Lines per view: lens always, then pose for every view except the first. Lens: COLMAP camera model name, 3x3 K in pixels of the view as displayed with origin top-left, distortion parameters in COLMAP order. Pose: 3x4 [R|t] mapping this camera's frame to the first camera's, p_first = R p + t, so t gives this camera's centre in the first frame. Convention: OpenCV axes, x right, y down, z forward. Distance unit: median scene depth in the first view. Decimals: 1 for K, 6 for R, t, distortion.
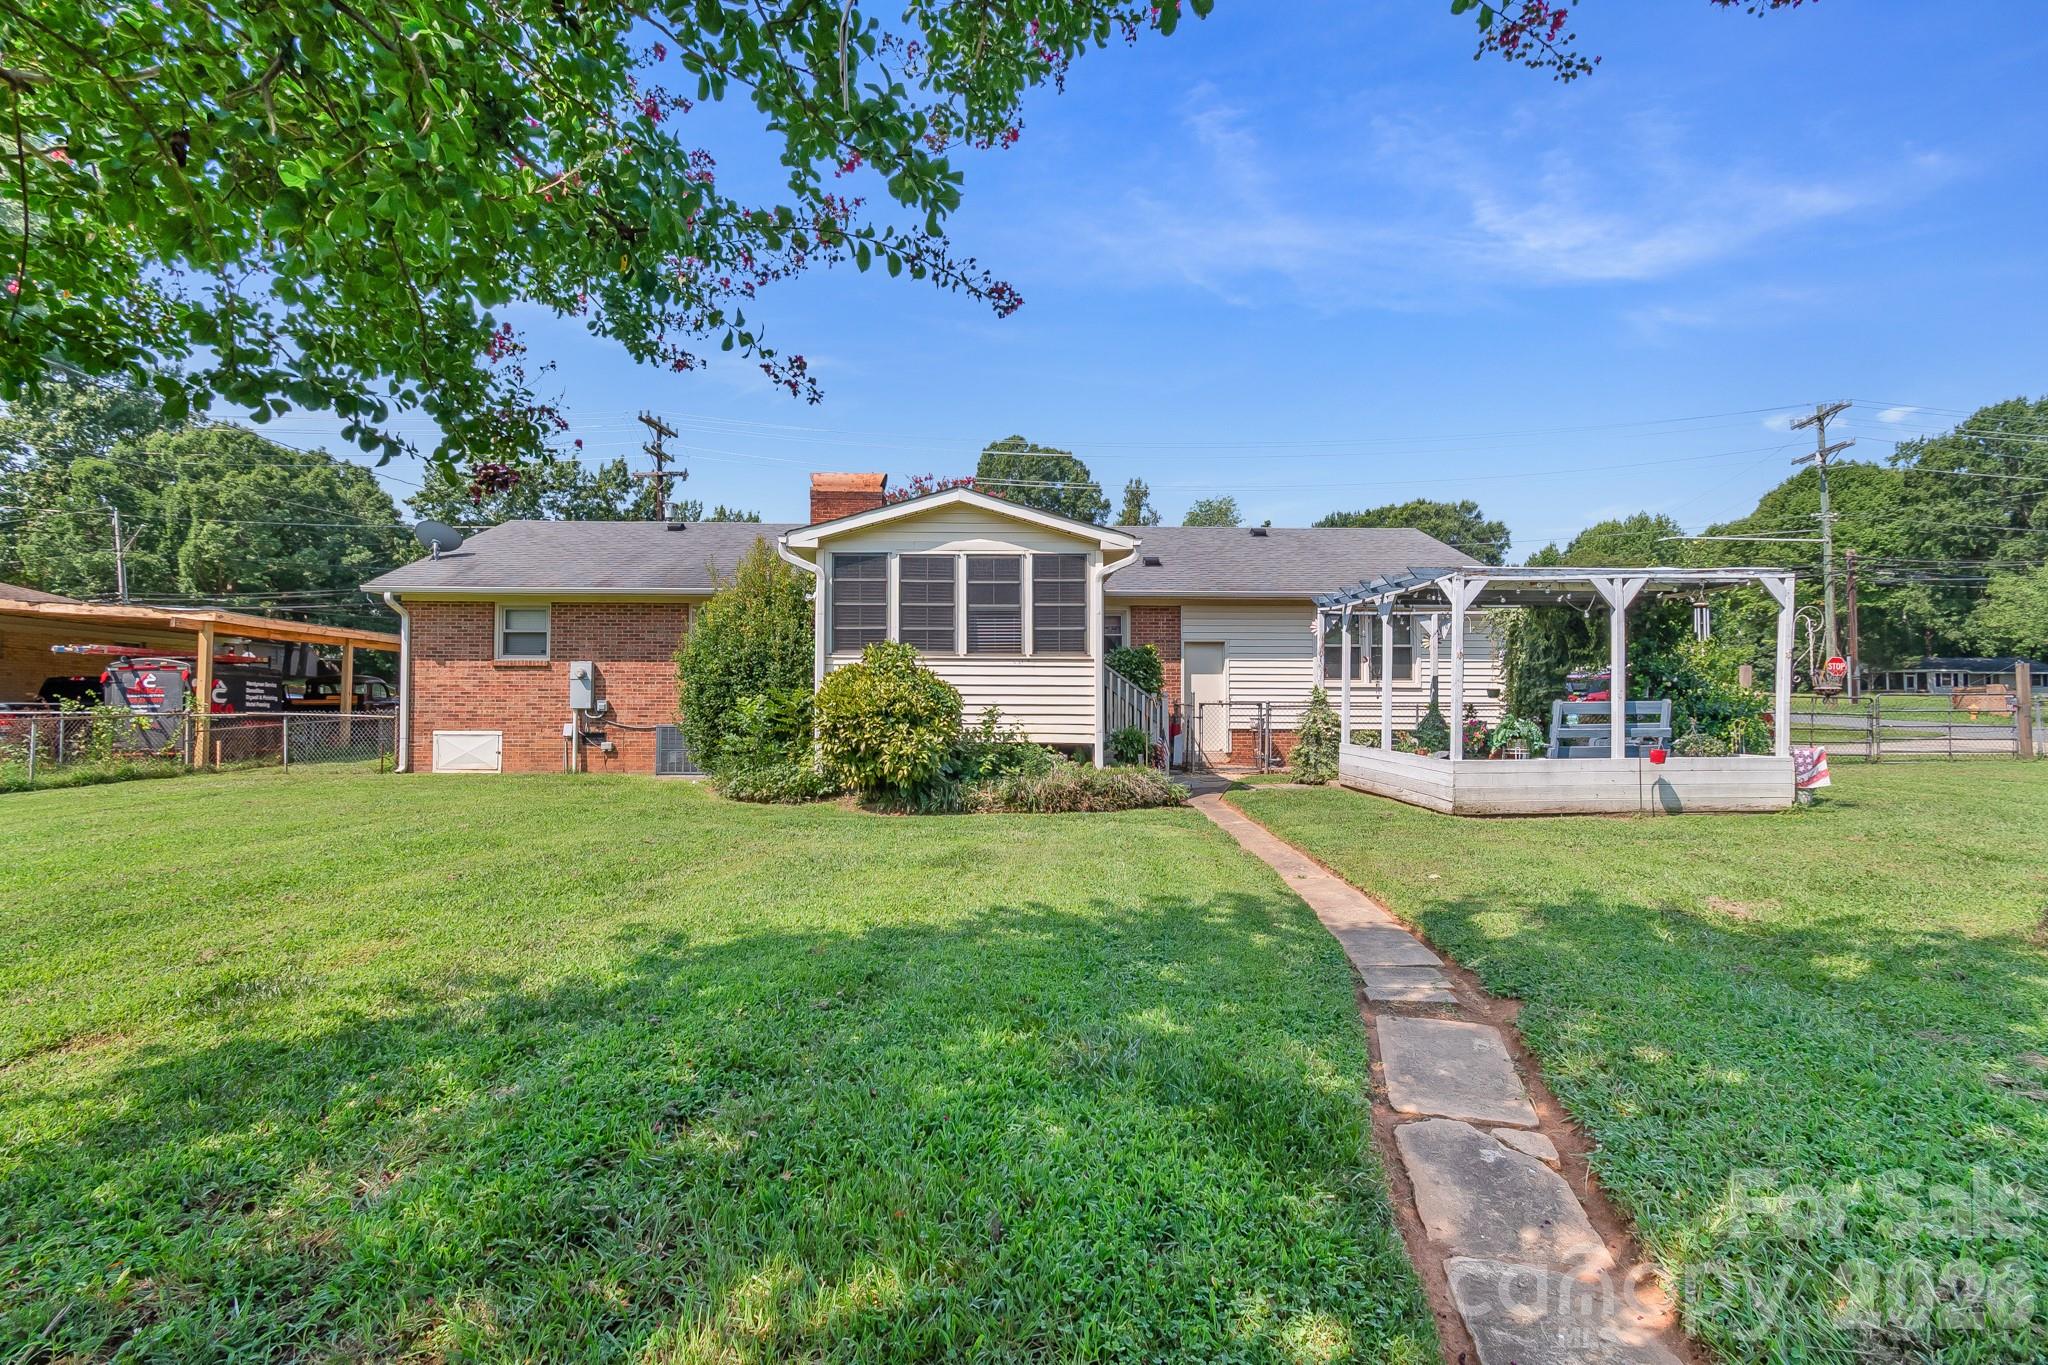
lens RADIAL K [[927.7, 0, 1032.7], [0, 927.7, 689.0], [0, 0, 1]] dist [0.005264, -0.000463]
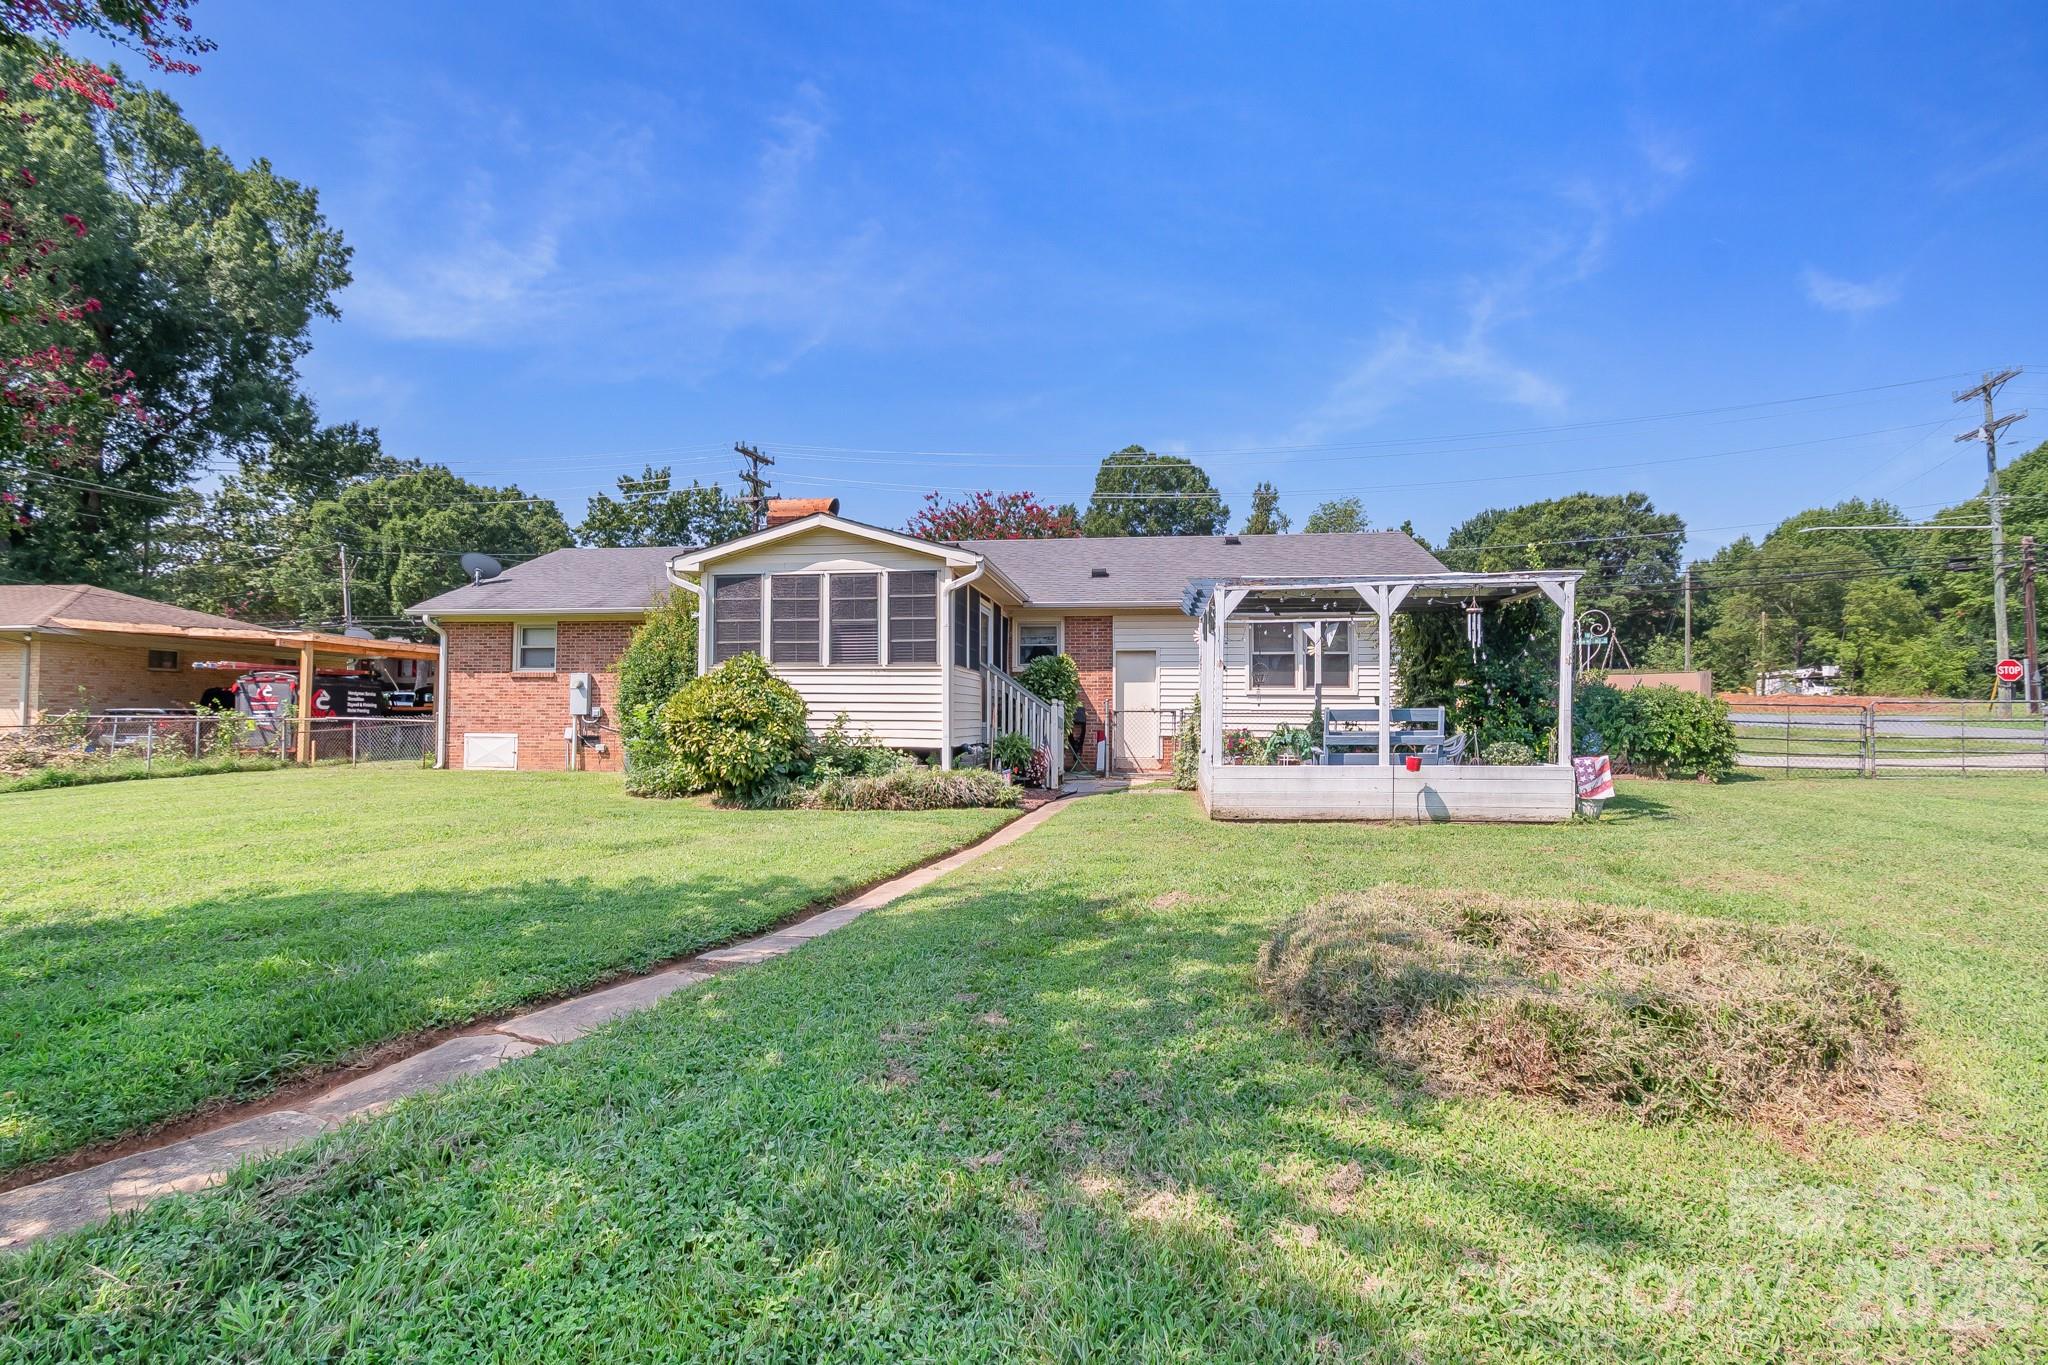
lens RADIAL K [[927.7, 0, 1038.7], [0, 927.7, 677.5], [0, 0, 1]] dist [0.005264, -0.000463]
pose [[0.986300, -0.004262, -0.164906, 0.251827], [0.000711, 0.999767, -0.021588, 0.000735], [0.164959, 0.021175, 0.986073, -0.025676]]
